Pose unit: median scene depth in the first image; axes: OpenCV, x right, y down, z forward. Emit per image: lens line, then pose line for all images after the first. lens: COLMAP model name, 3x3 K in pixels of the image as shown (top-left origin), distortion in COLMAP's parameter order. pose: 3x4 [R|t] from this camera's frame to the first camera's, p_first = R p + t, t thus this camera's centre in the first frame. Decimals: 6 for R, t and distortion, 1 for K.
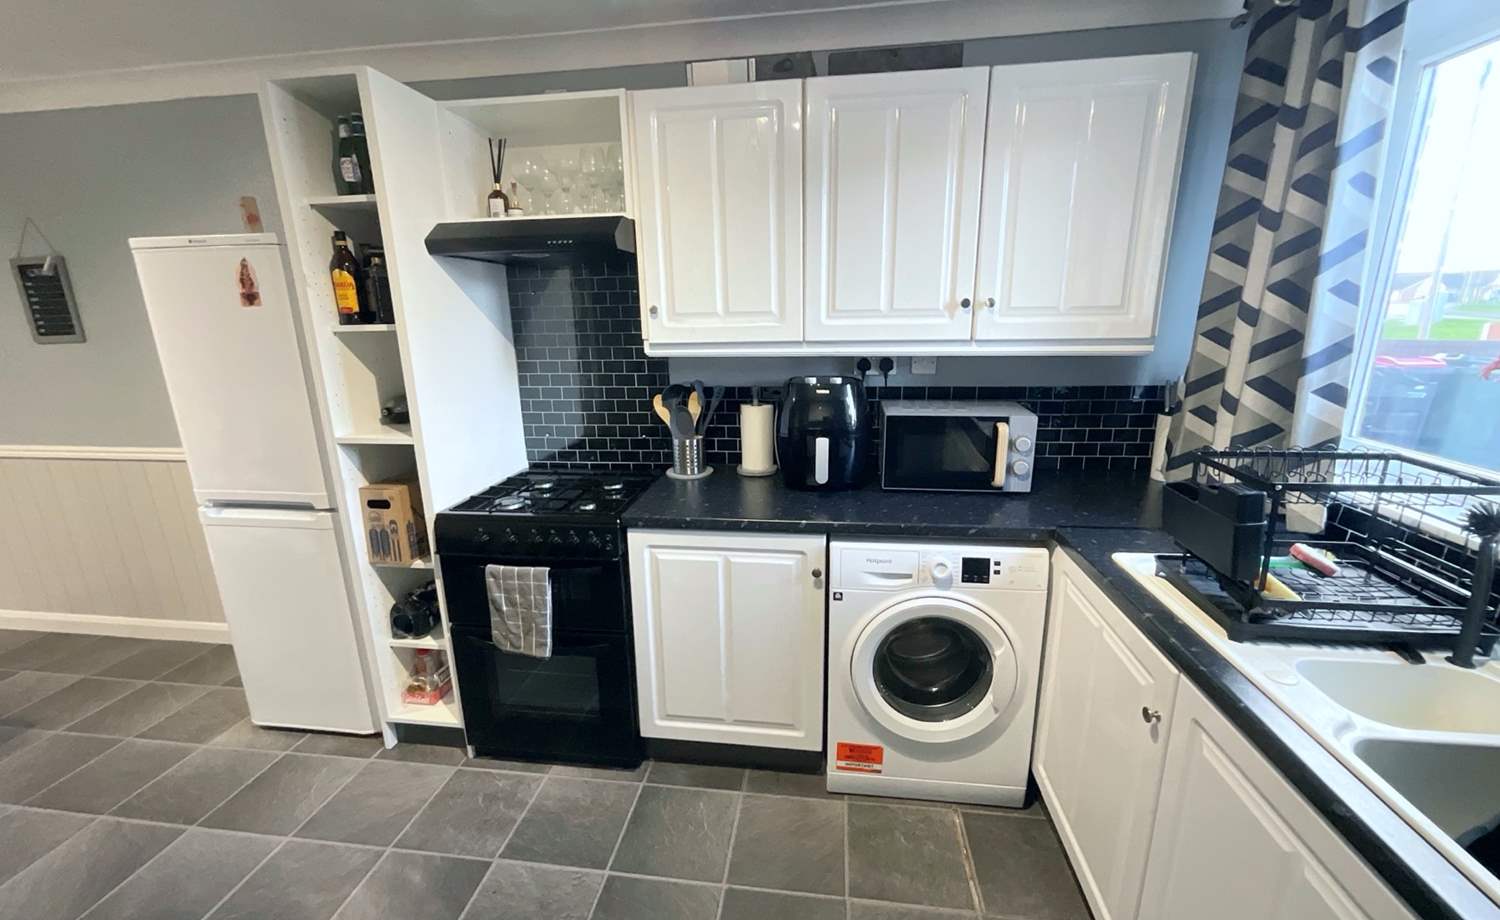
lens RADIAL K [[605.8, 0, 751.2], [0, 605.8, 460.0], [0, 0, 1]] dist [-0.001065, 0.000142]
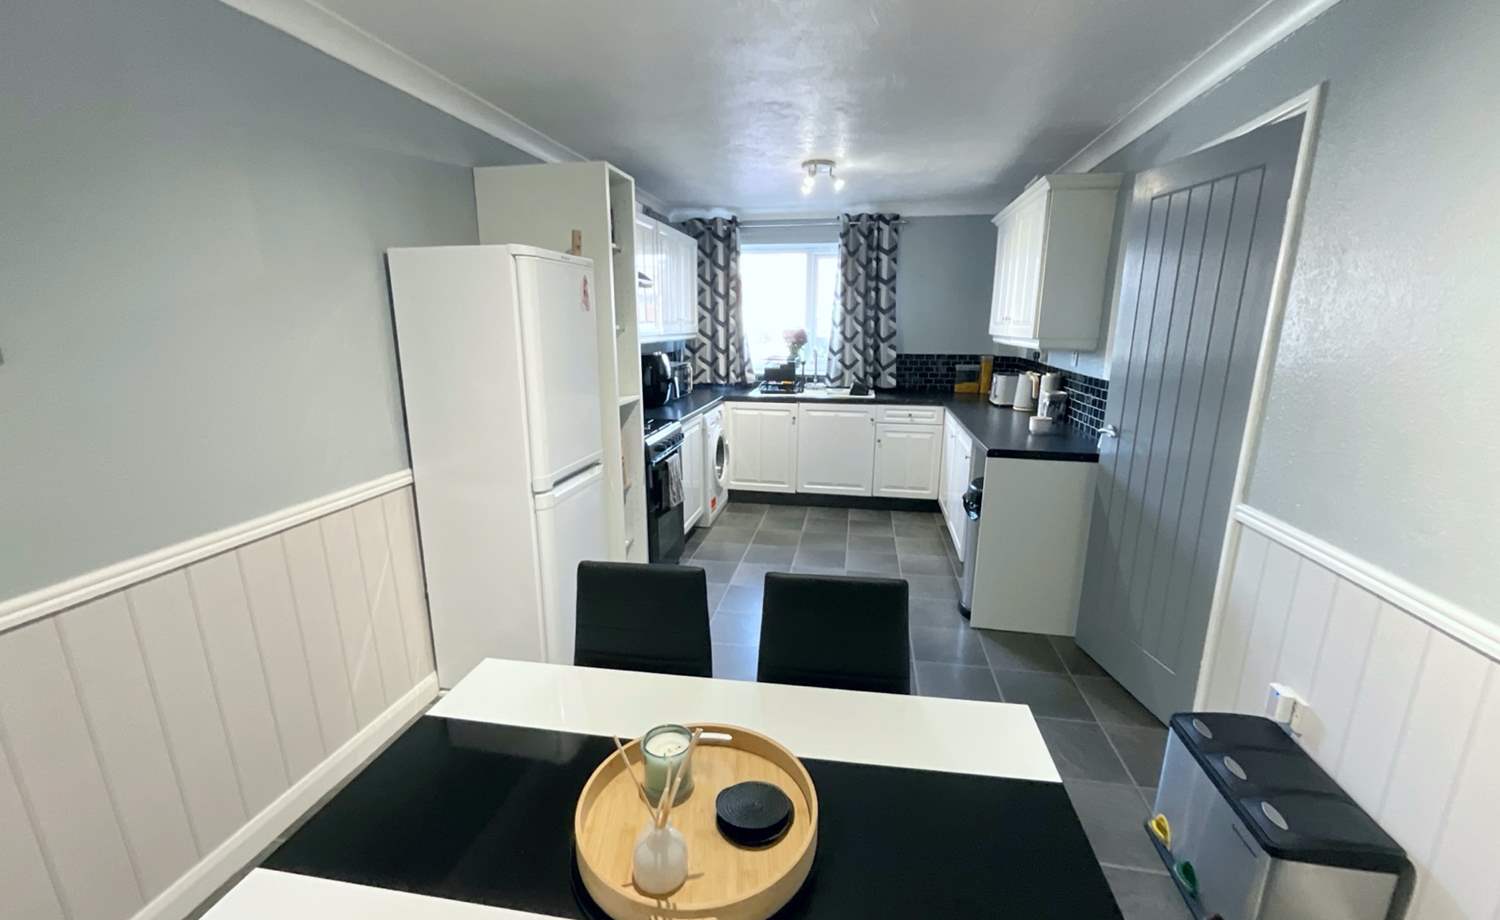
lens RADIAL K [[605.8, 0, 746.8], [0, 605.8, 462.4], [0, 0, 1]] dist [-0.001065, 0.000142]
pose [[0.051836, -0.212346, 0.975819, -2.062288], [0.239446, 0.951272, 0.194285, -0.104806], [-0.969525, 0.223585, 0.100155, 0.564200]]
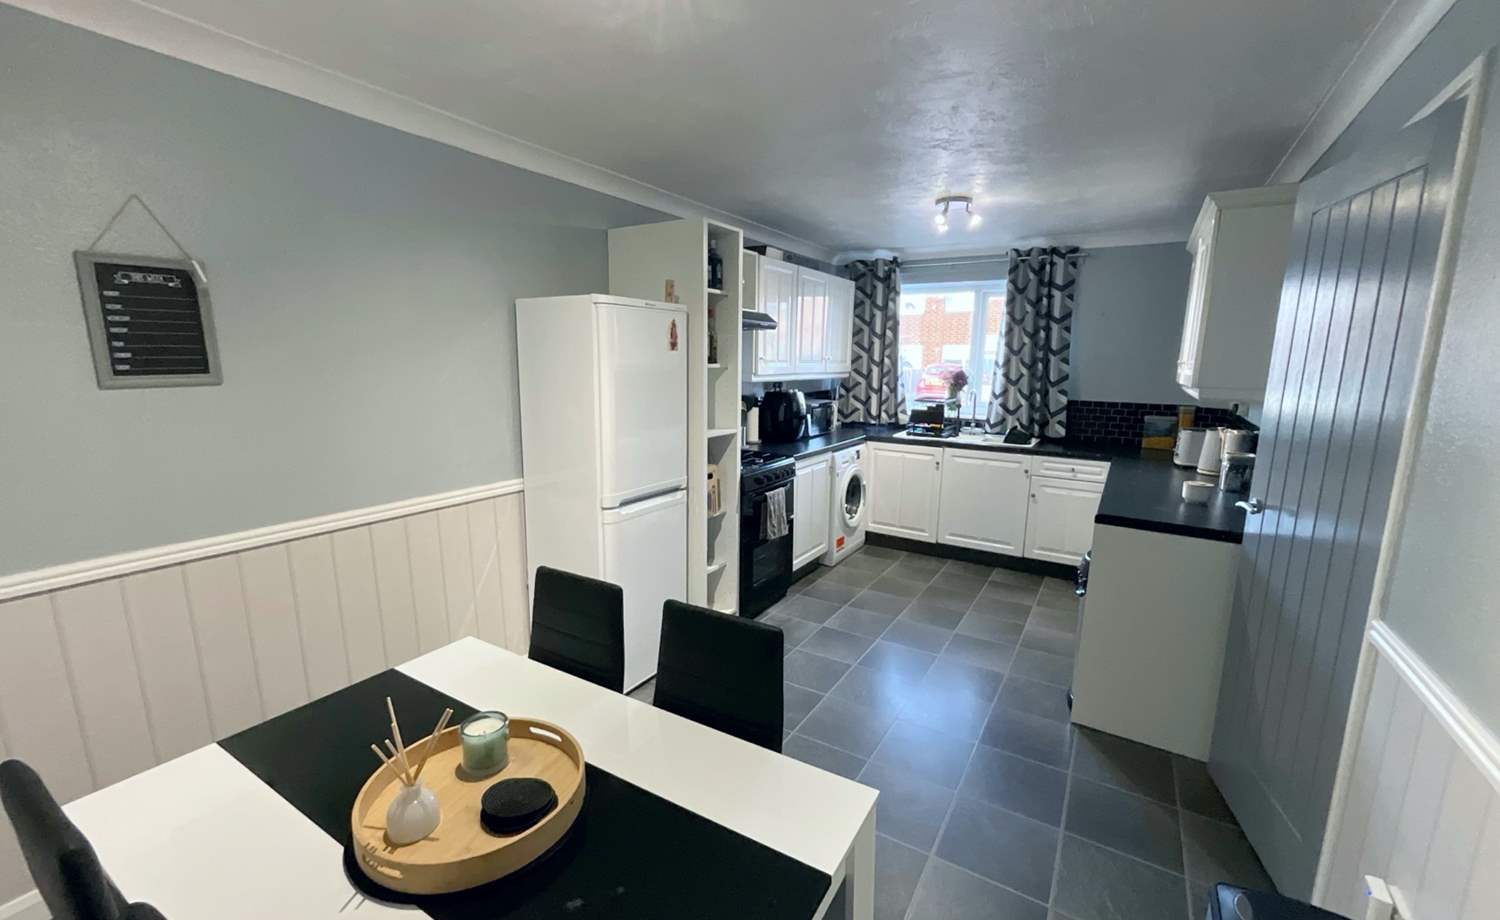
lens RADIAL K [[605.8, 0, 748.4], [0, 605.8, 462.9], [0, 0, 1]] dist [-0.001065, 0.000142]
pose [[0.414046, -0.135747, 0.900077, -2.006295], [0.200452, 0.978141, 0.055310, -0.028596], [-0.887910, 0.157521, 0.432206, 0.224640]]
